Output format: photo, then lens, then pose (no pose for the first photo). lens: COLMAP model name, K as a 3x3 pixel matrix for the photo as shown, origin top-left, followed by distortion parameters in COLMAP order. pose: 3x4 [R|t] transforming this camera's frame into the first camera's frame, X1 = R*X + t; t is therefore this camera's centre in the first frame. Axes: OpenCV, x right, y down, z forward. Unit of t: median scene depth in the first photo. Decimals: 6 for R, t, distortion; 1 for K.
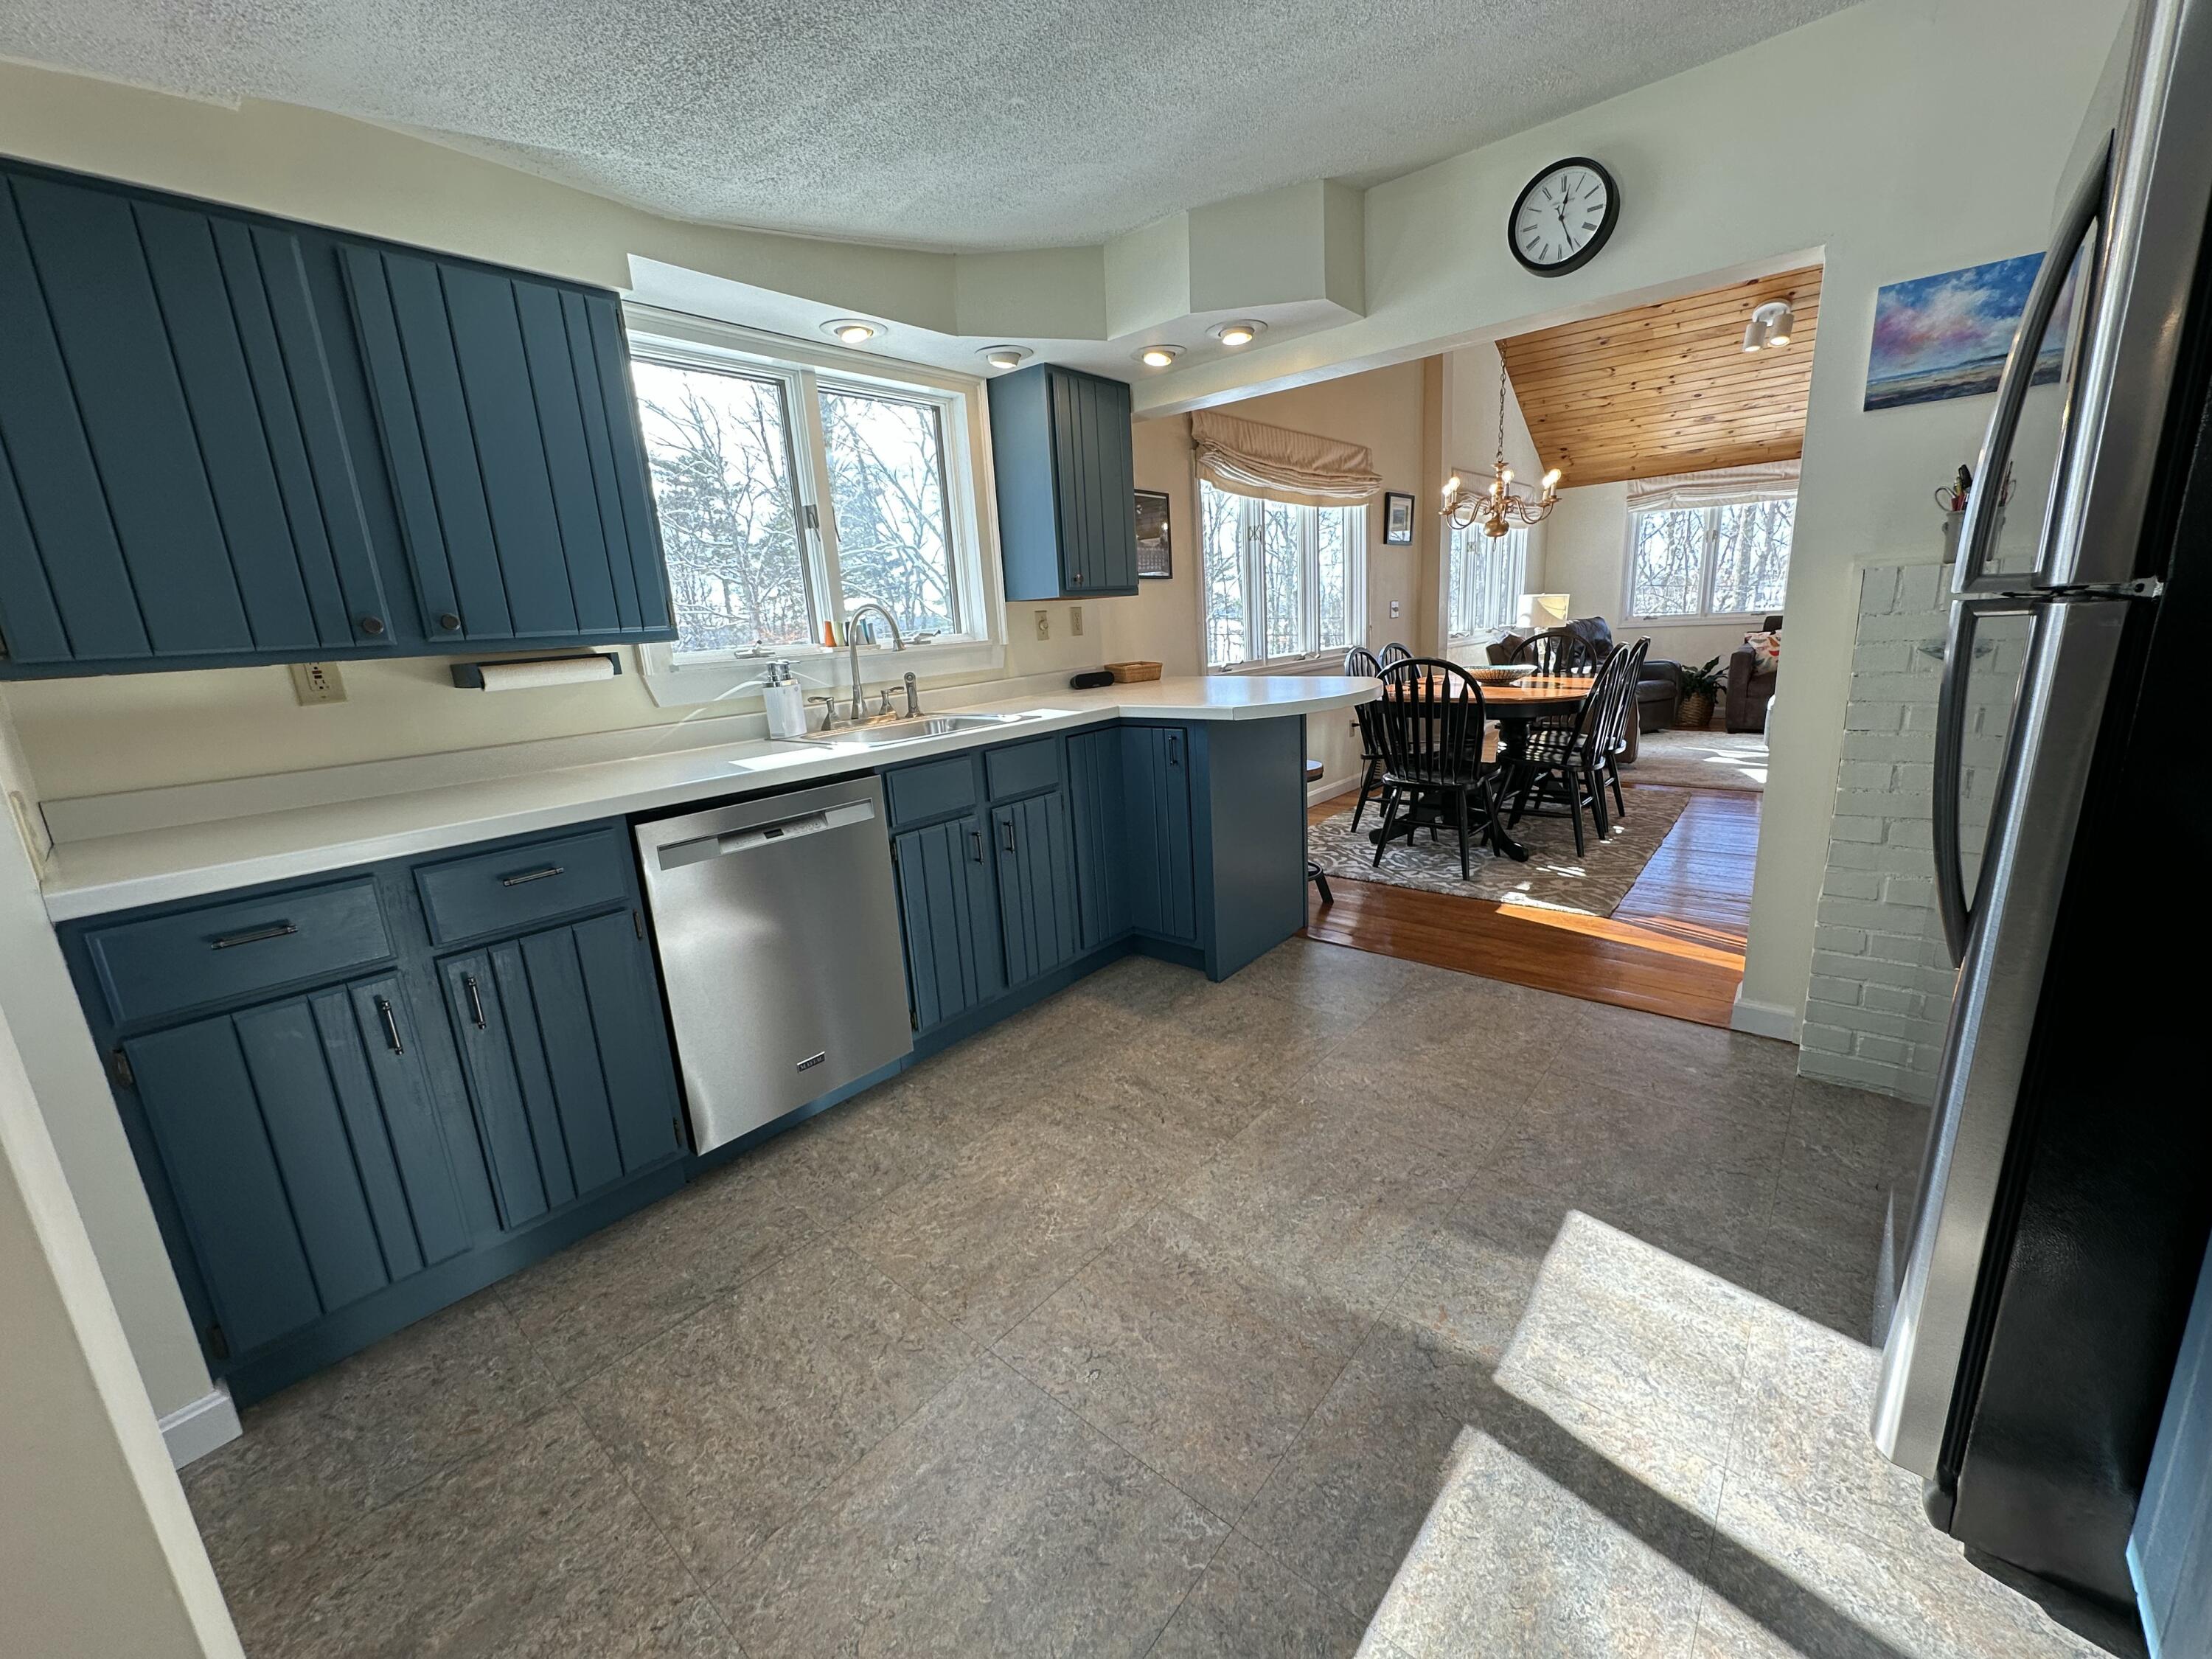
lens RADIAL K [[880.0, 0, 1096.7], [0, 880.0, 826.5], [0, 0, 1]] dist [0.001334, -0.000115]
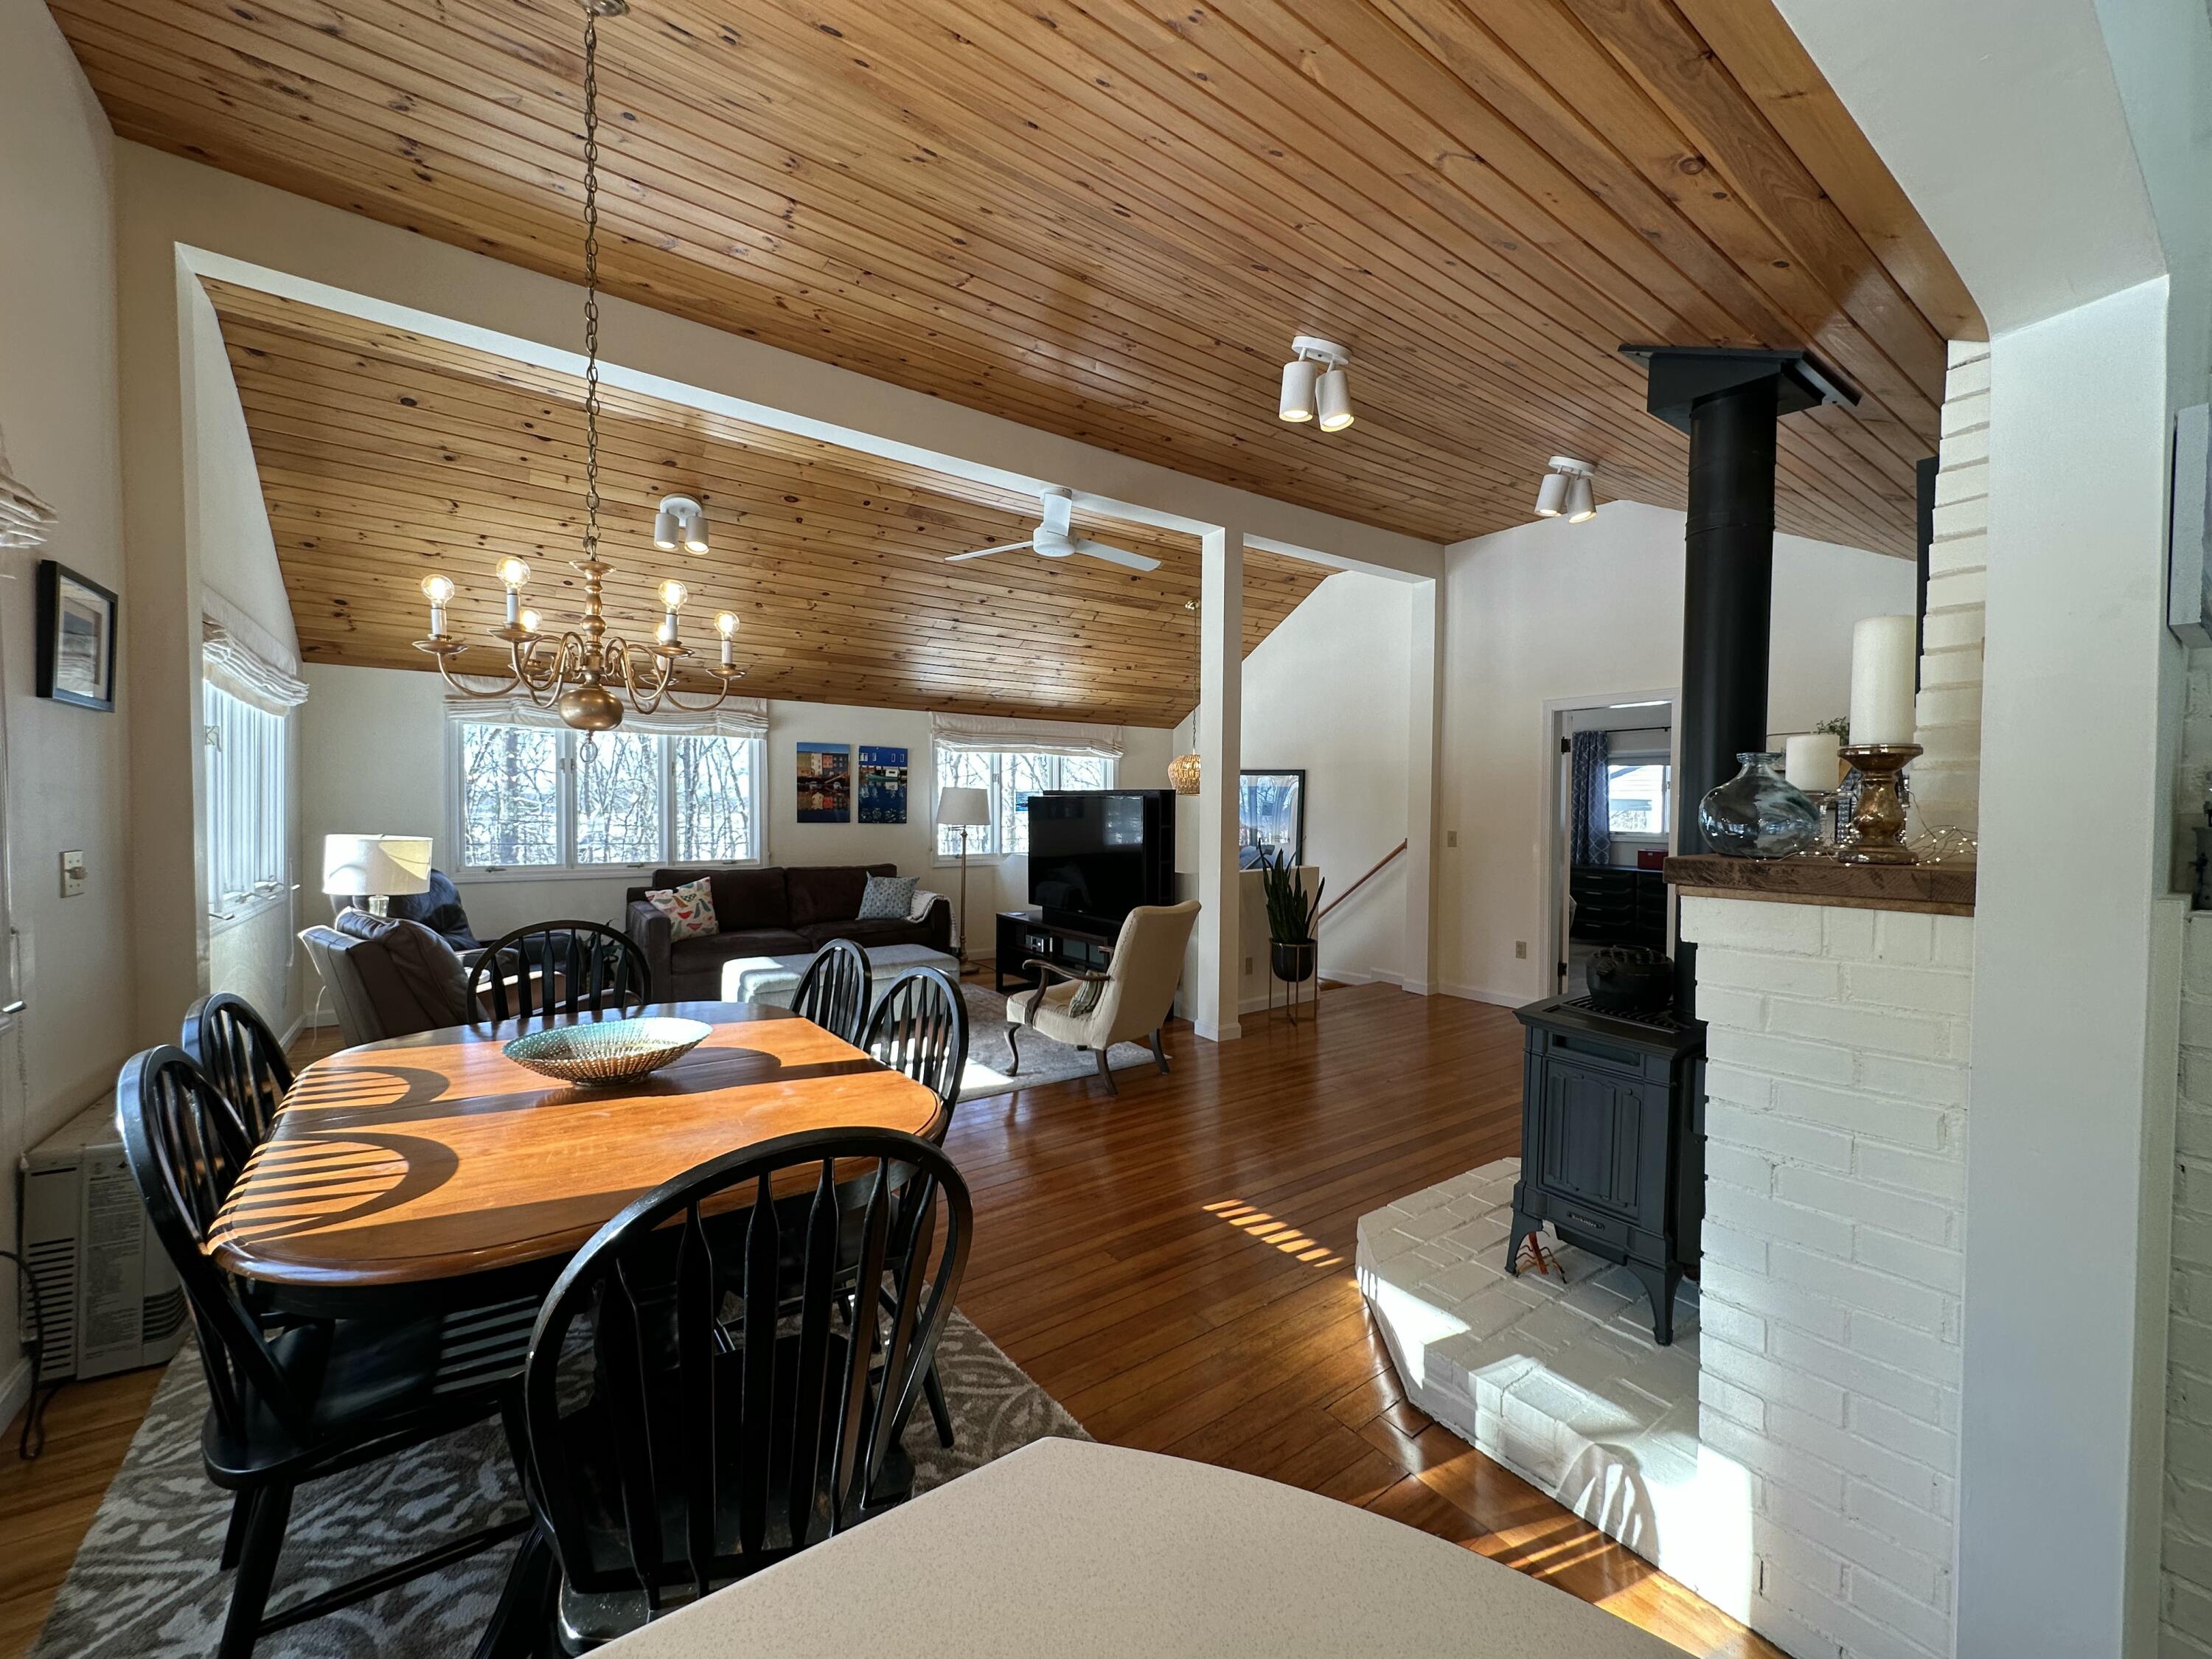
lens RADIAL K [[880.0, 0, 1094.4], [0, 880.0, 826.0], [0, 0, 1]] dist [0.001334, -0.000115]
pose [[0.238056, 0.043705, 0.970268, 0.084592], [0.196440, 0.976174, -0.092168, -0.152160], [-0.951178, 0.212541, 0.223799, 0.522009]]
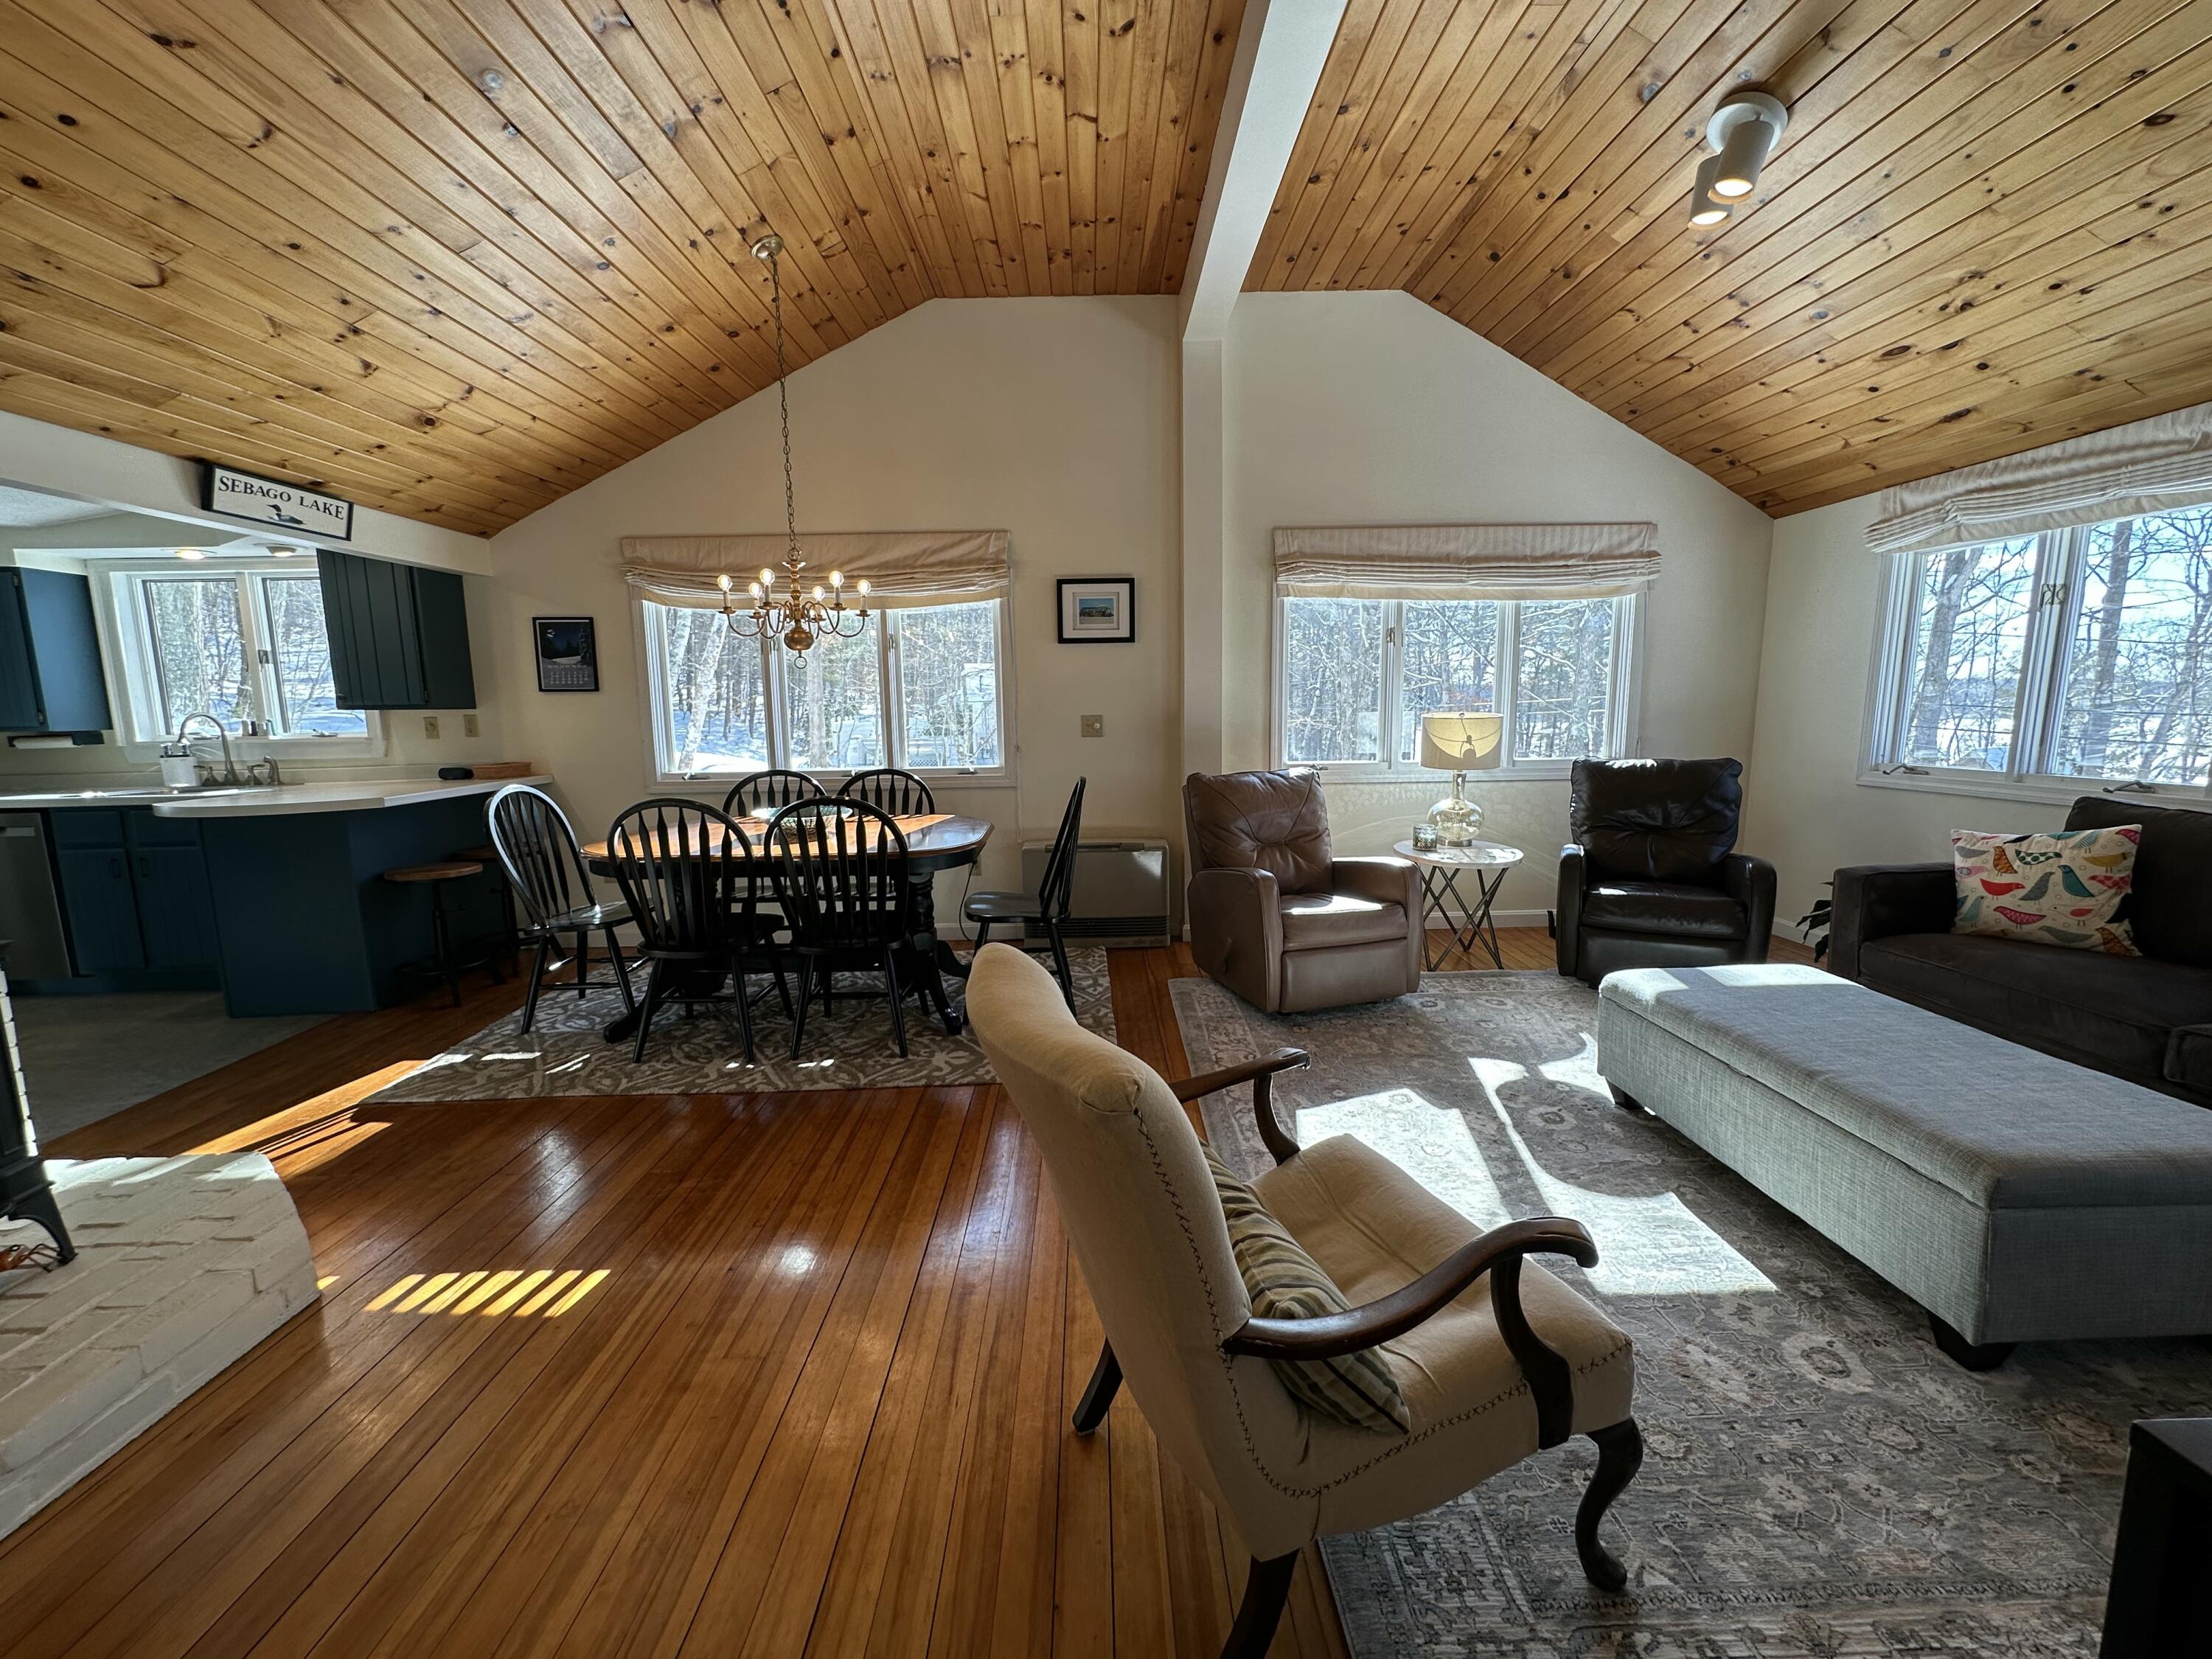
lens RADIAL K [[880.0, 0, 1111.7], [0, 880.0, 820.0], [0, 0, 1]] dist [0.001334, -0.000115]
pose [[0.668109, 0.145037, -0.729791, 0.943221], [-0.191851, 0.981233, 0.019373, -0.187034], [0.718905, 0.127068, 0.683396, 0.507963]]
